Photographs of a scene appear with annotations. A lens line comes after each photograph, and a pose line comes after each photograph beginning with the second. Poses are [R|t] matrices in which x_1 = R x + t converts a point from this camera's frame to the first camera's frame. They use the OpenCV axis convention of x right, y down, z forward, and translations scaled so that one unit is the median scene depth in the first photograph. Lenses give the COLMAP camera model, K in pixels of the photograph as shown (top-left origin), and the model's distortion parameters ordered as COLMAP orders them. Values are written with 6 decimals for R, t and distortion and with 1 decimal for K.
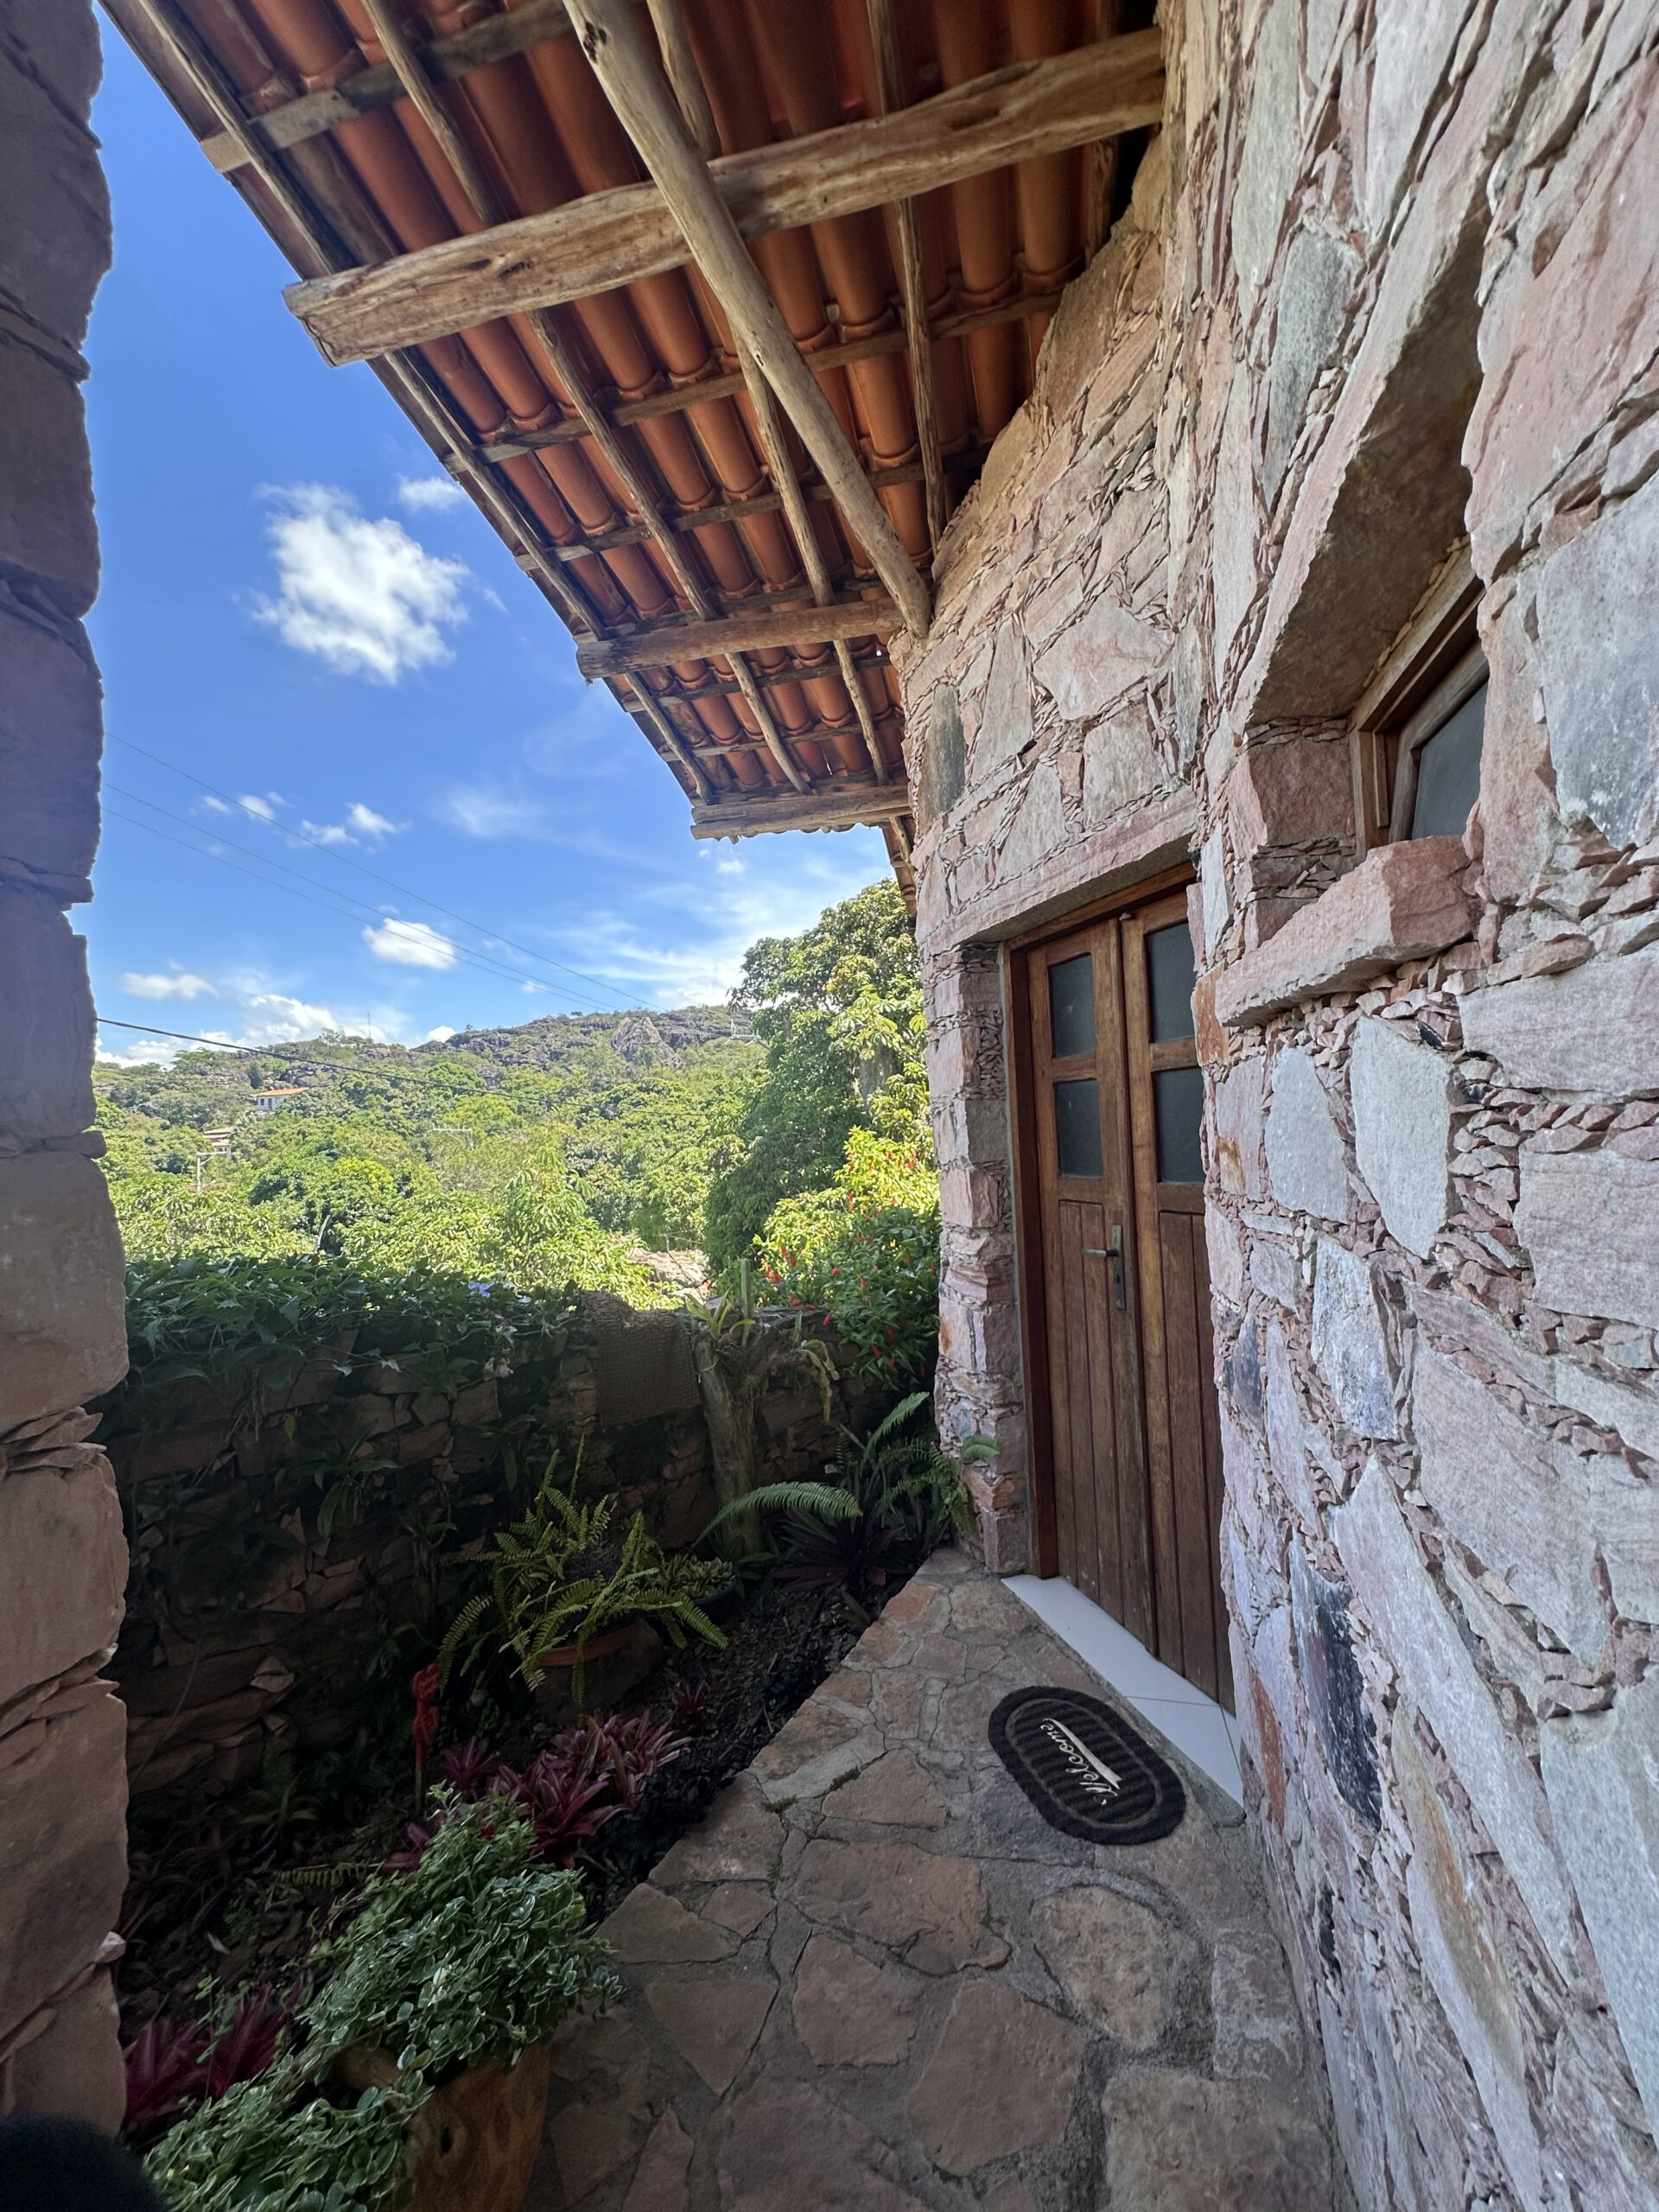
lens RADIAL K [[885.7, 0, 837.8], [0, 885.7, 1105.8], [0, 0, 1]] dist [-0.002259, 0.000616]
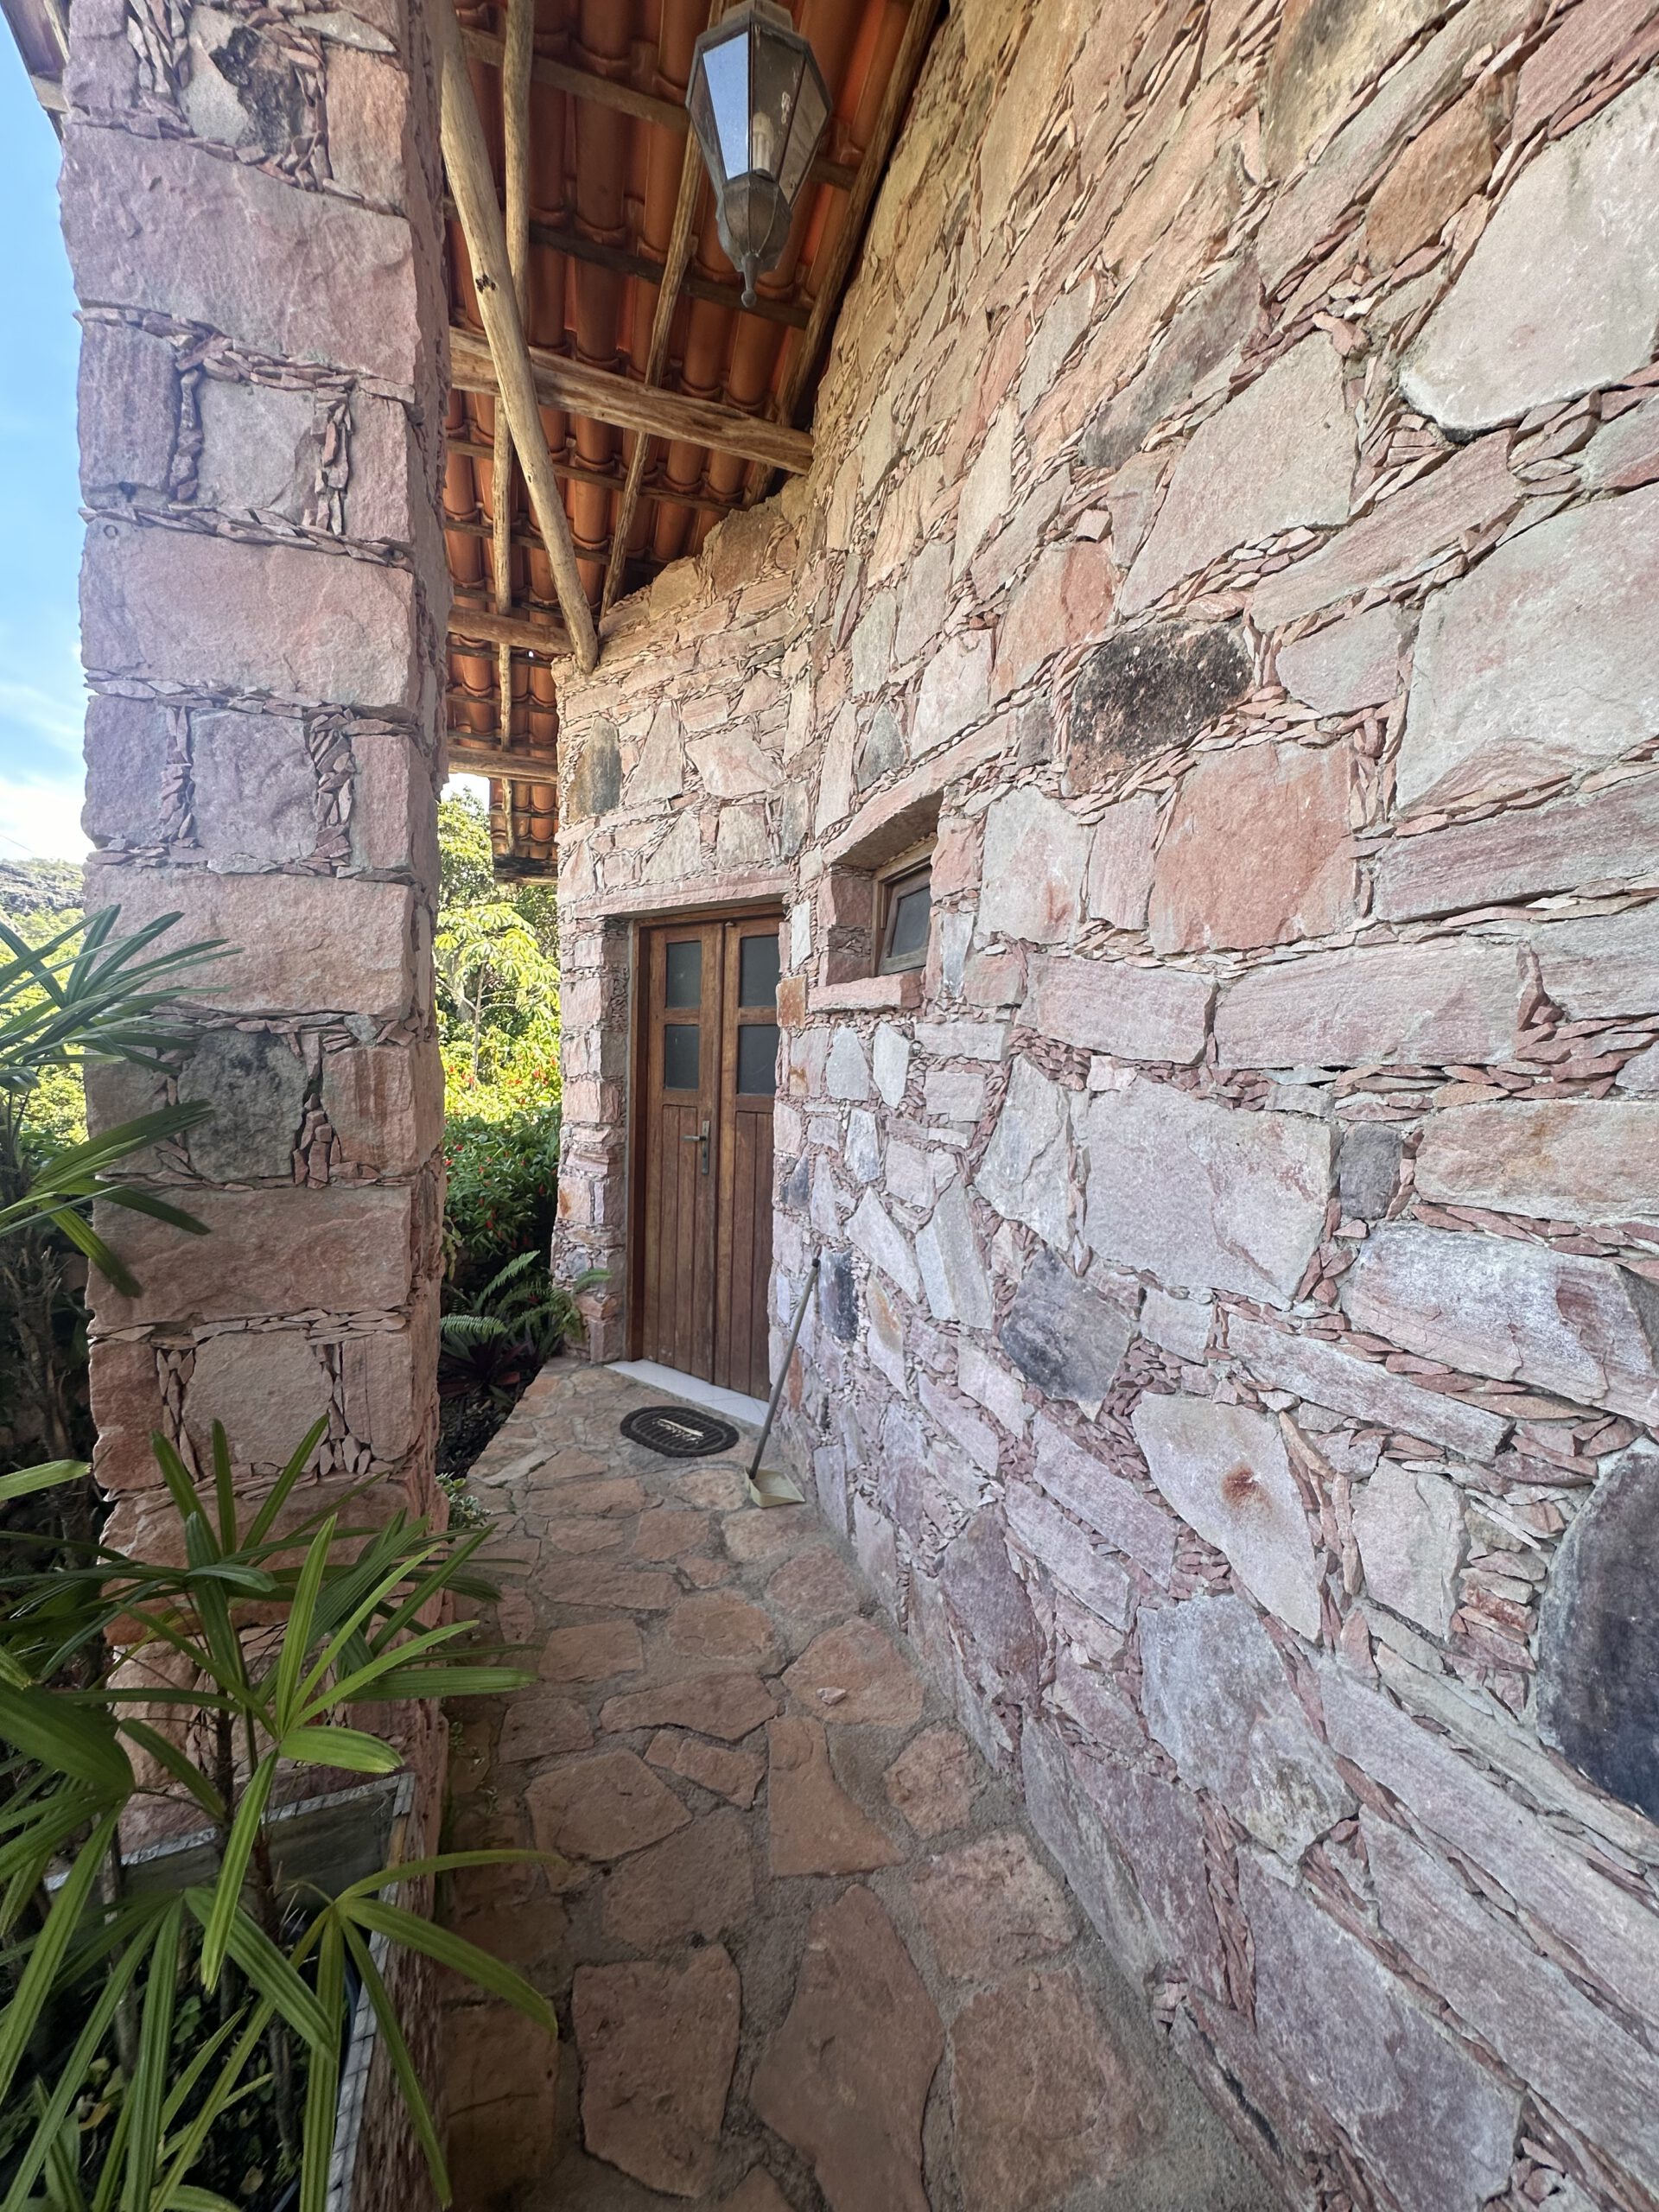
lens RADIAL K [[885.7, 0, 840.5], [0, 885.7, 1116.4], [0, 0, 1]] dist [-0.002259, 0.000616]
pose [[0.832016, 0.033118, 0.553762, -0.373493], [-0.082383, 0.994524, 0.064302, 0.007686], [-0.548600, -0.099121, 0.830188, -0.449650]]
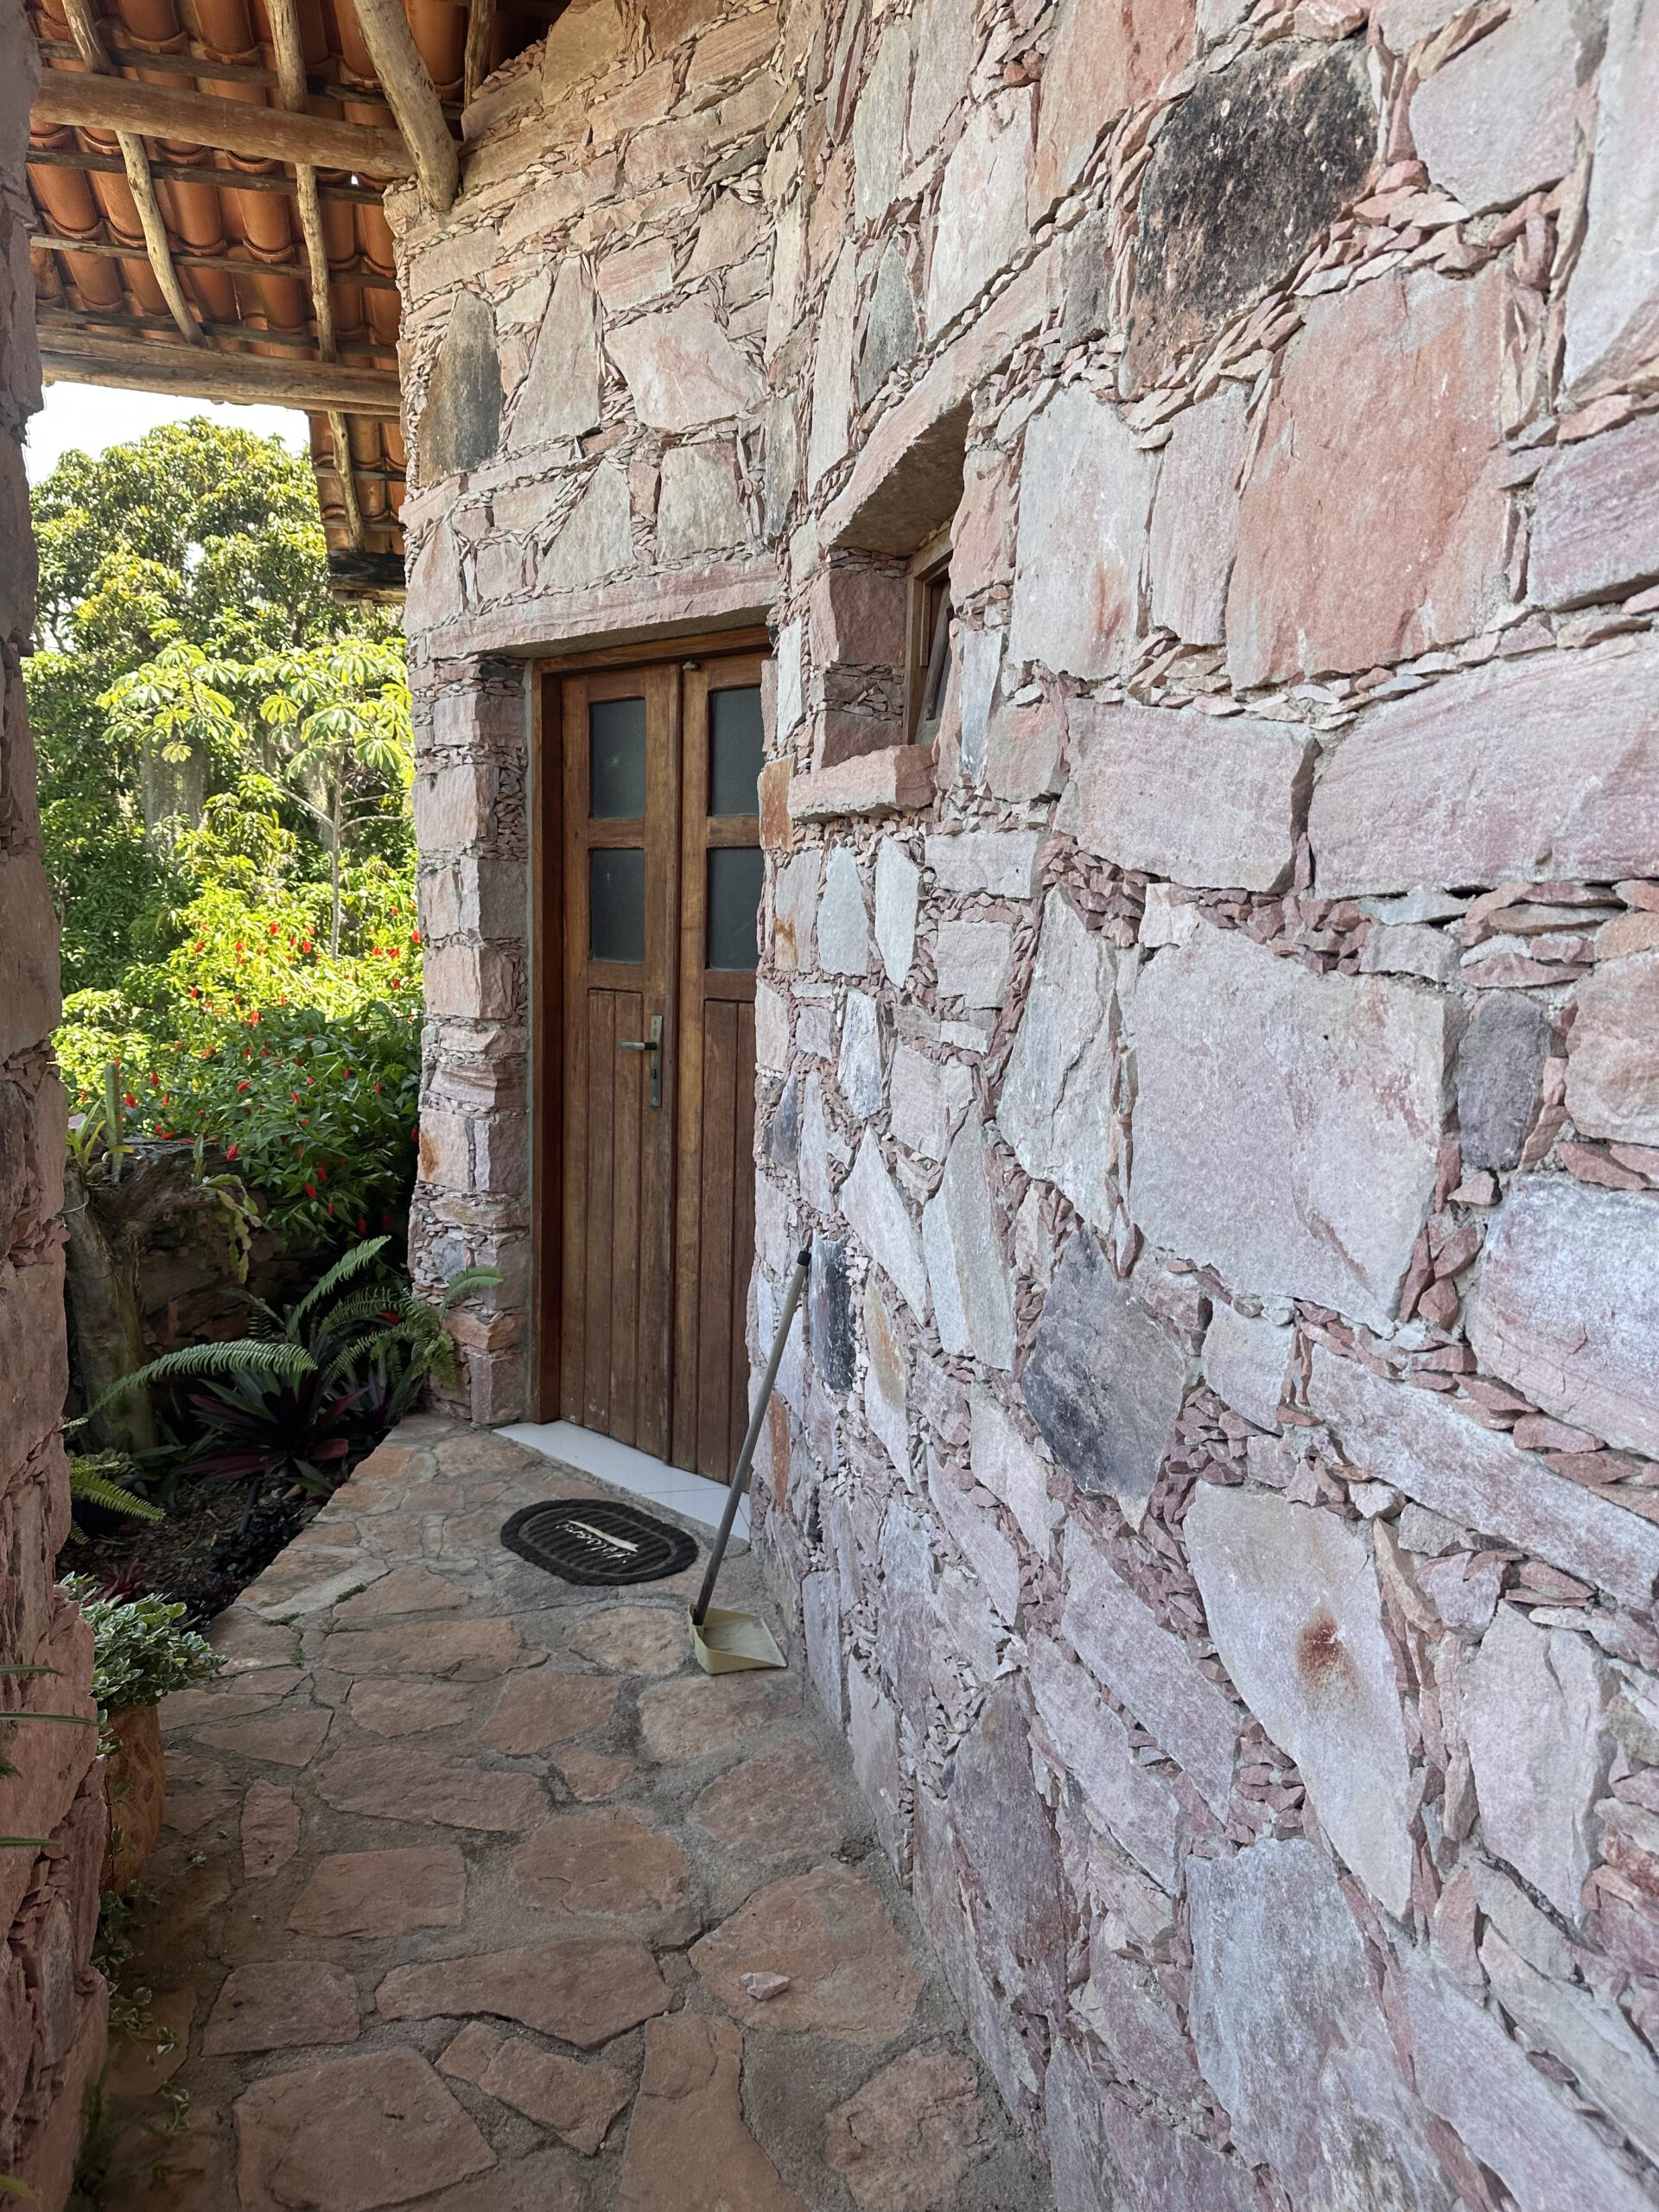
lens RADIAL K [[1557.4, 0, 866.4], [0, 1557.4, 1121.9], [0, 0, 1]] dist [0.046249, -0.061175]
pose [[0.879508, 0.006871, 0.475835, -0.262715], [-0.081619, 0.987258, 0.136603, 0.008509], [-0.468833, -0.158980, 0.868862, -0.517612]]
